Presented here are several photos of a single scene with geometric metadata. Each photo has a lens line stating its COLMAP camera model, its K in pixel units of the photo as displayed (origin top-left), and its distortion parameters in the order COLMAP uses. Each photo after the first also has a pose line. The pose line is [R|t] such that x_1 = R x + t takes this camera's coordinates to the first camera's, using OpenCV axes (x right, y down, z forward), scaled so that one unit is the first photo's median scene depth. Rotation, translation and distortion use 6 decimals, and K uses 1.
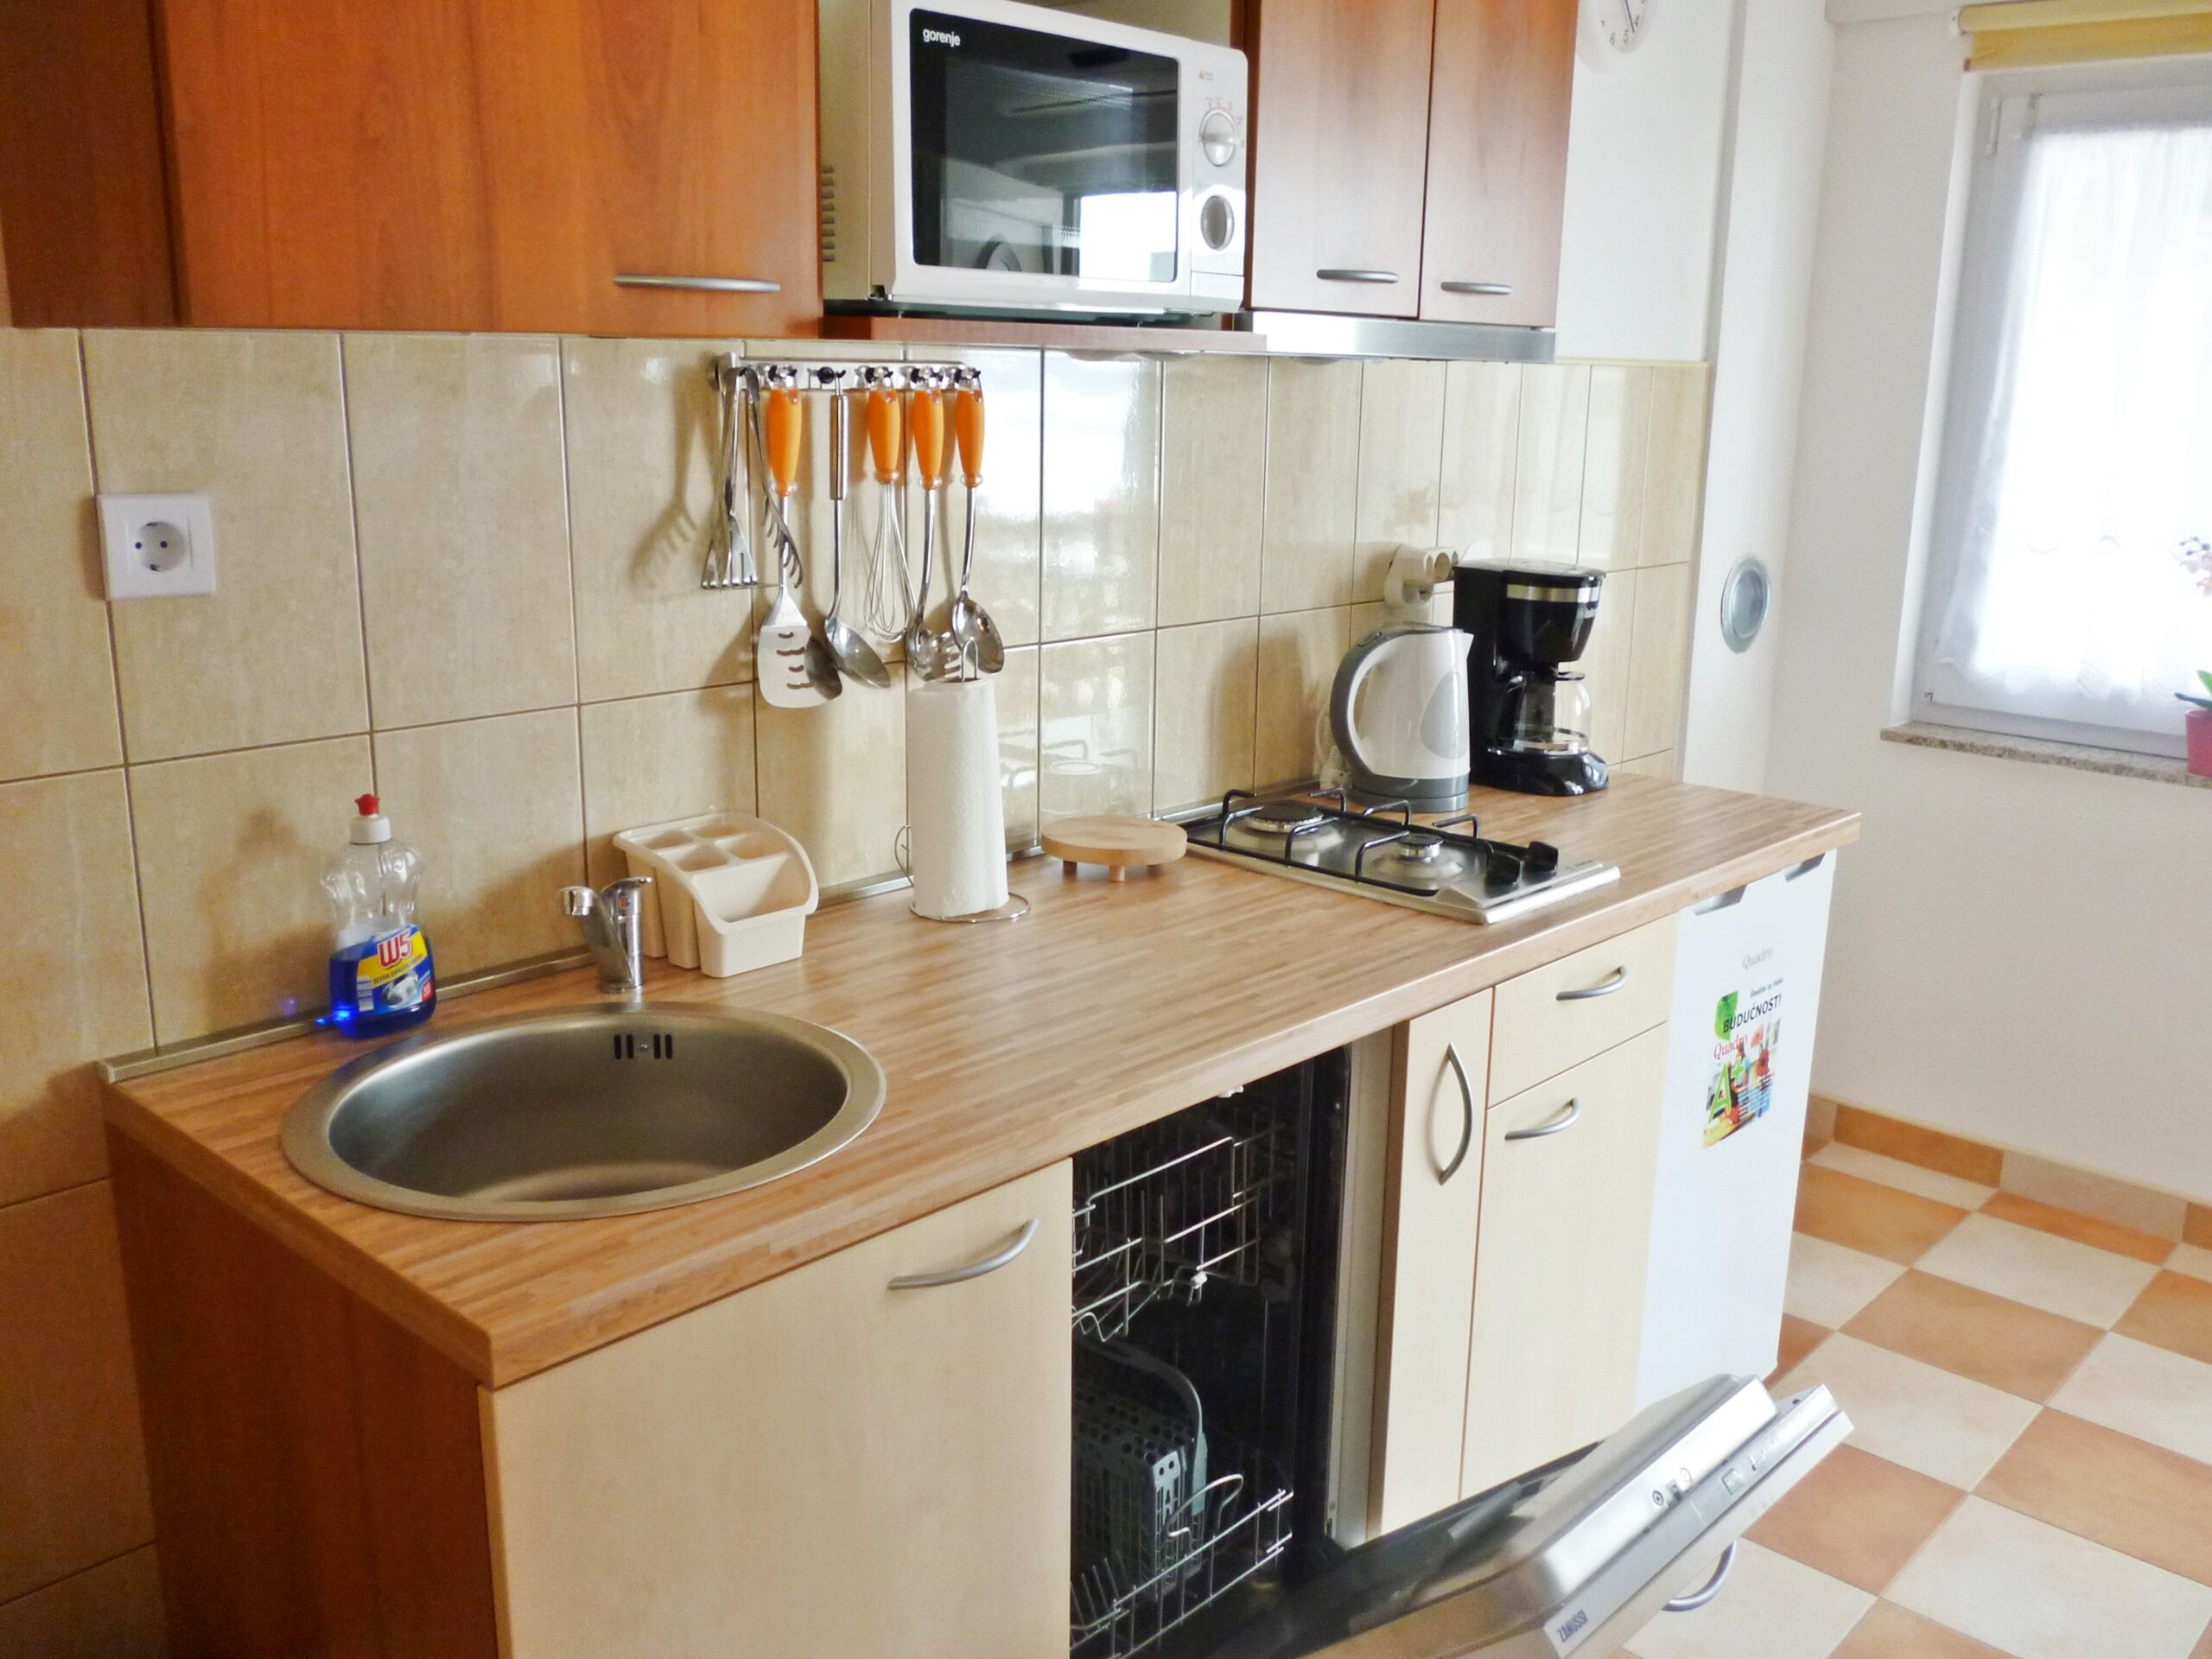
lens RADIAL K [[1925.3, 0, 1103.5], [0, 1925.3, 841.9], [0, 0, 1]] dist [-0.018260, 0.006421]
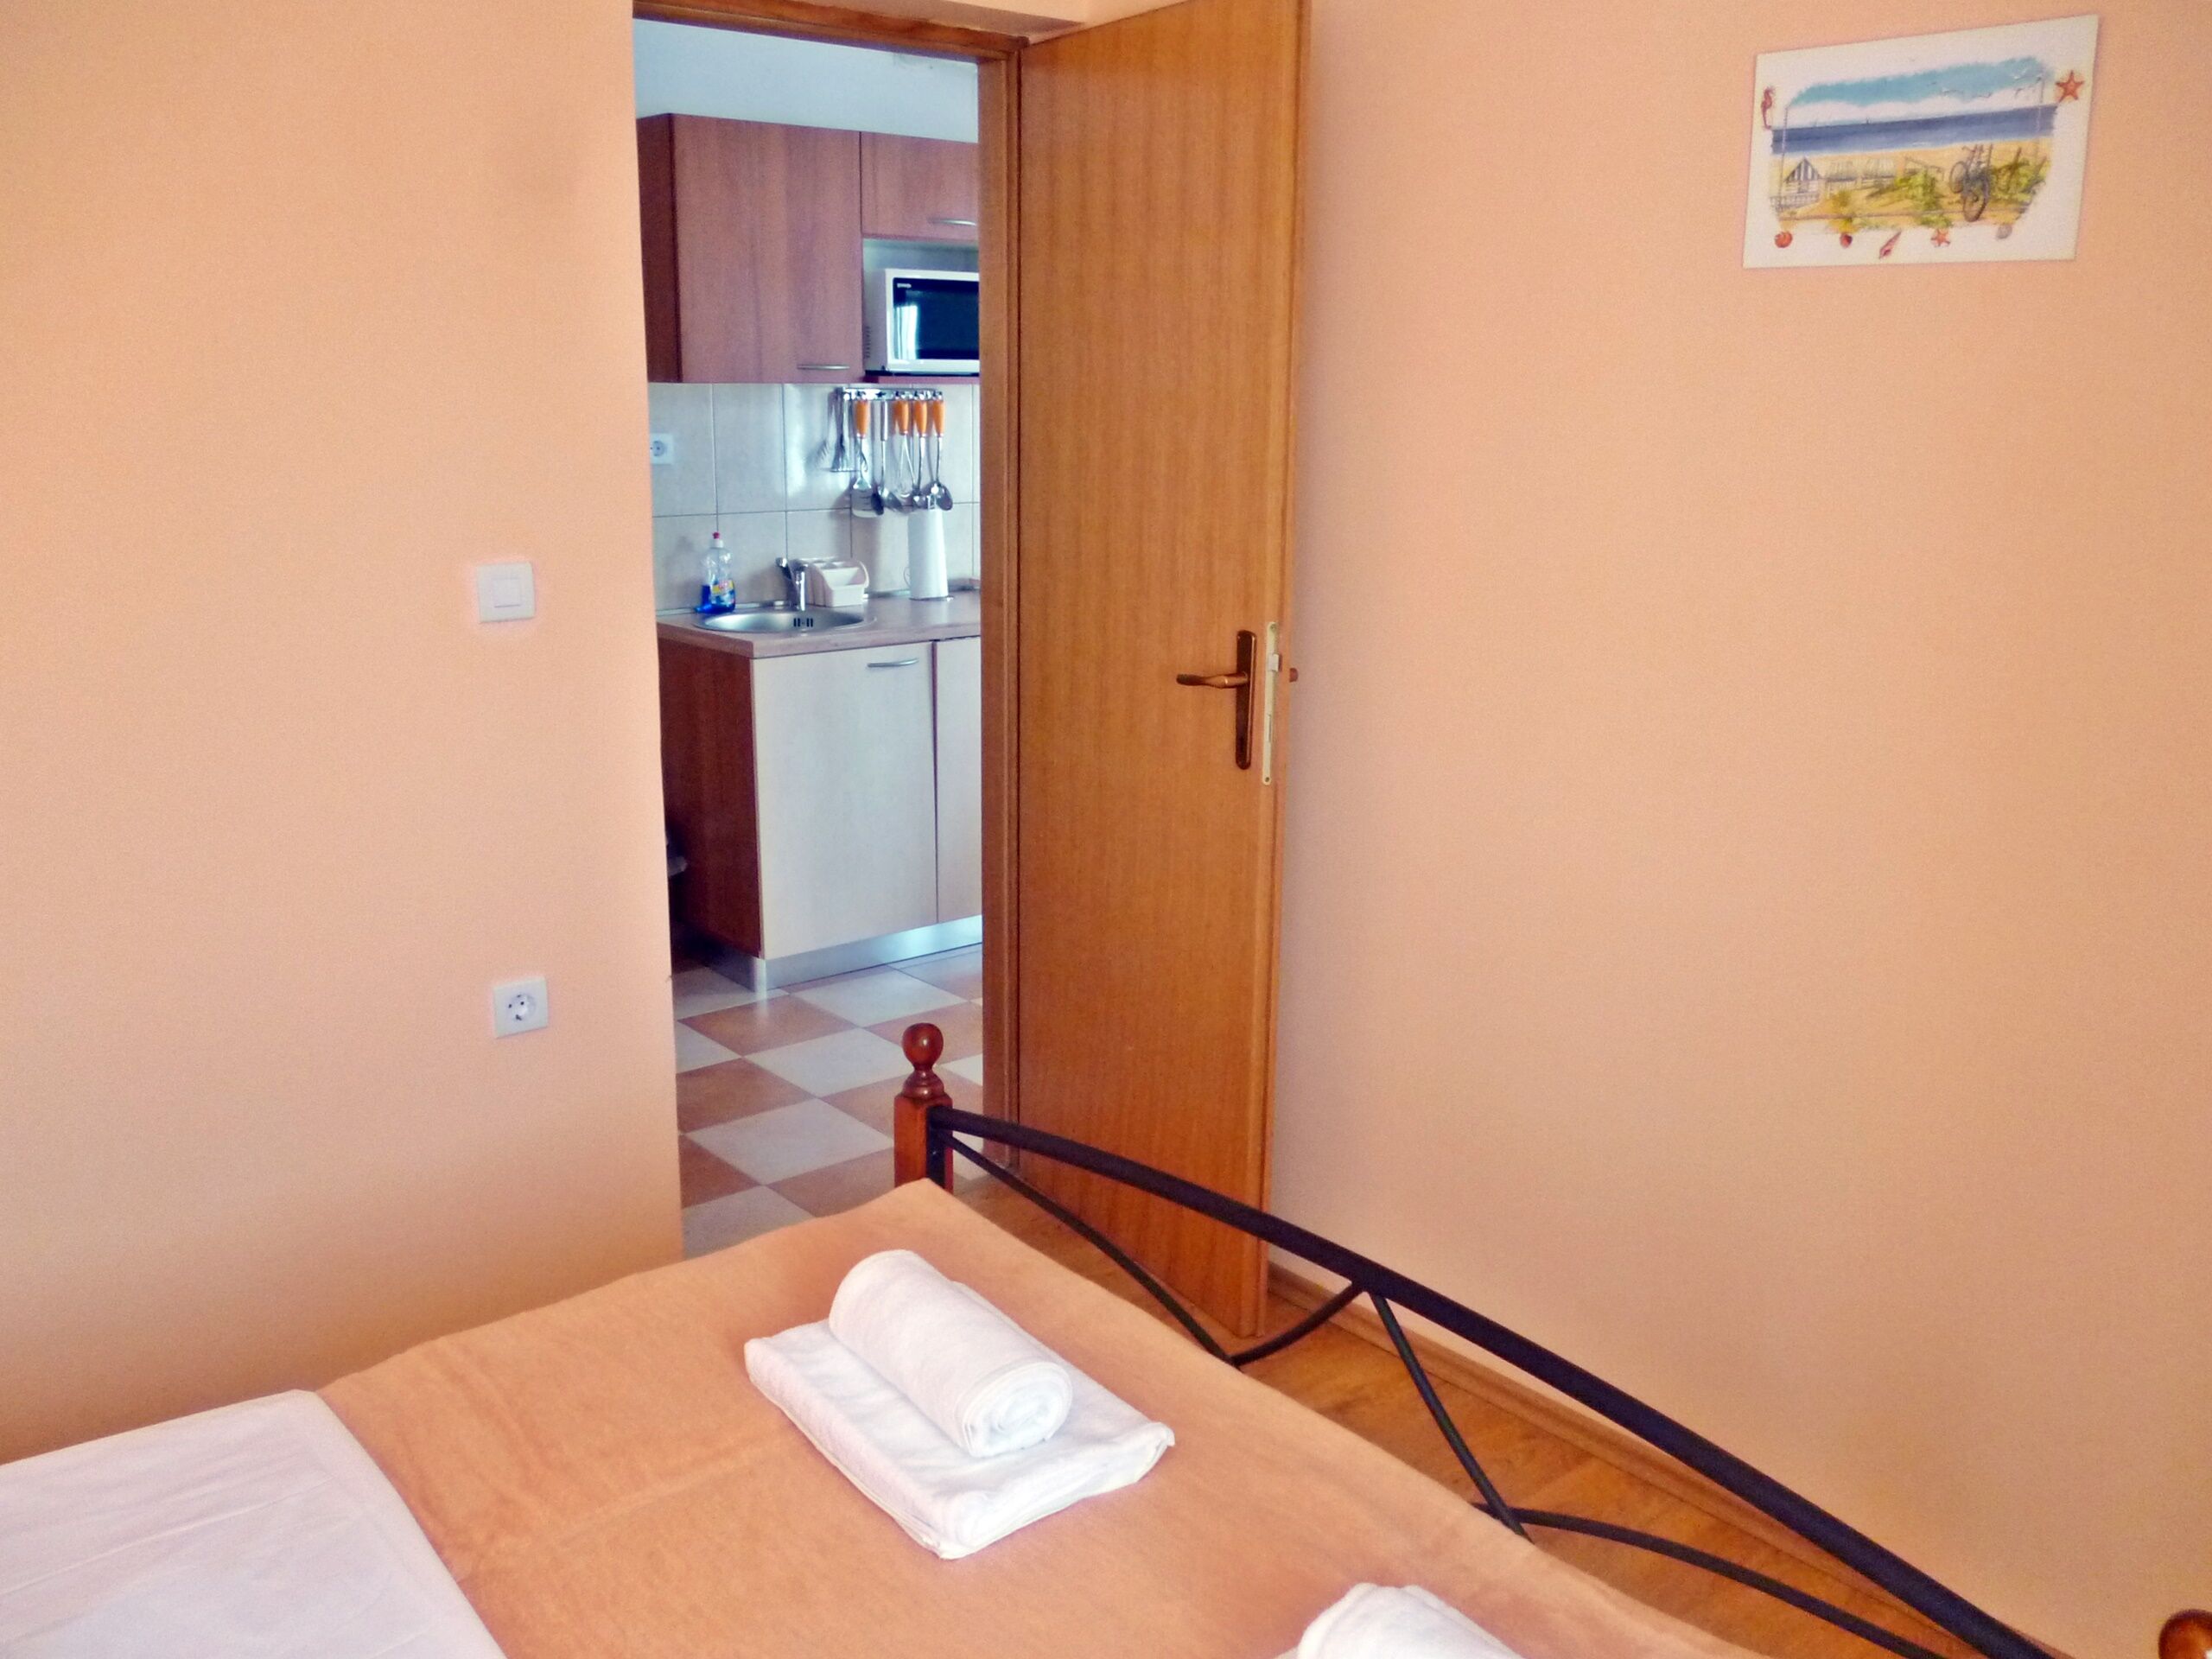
lens RADIAL K [[1840.8, 0, 1104.9], [0, 1840.8, 777.9], [0, 0, 1]] dist [-0.032766, 0.020700]
pose [[0.992626, 0.015951, -0.120167, 0.515671], [-0.020761, 0.999028, -0.038885, 0.410139], [0.119430, 0.041093, 0.991992, -1.588201]]
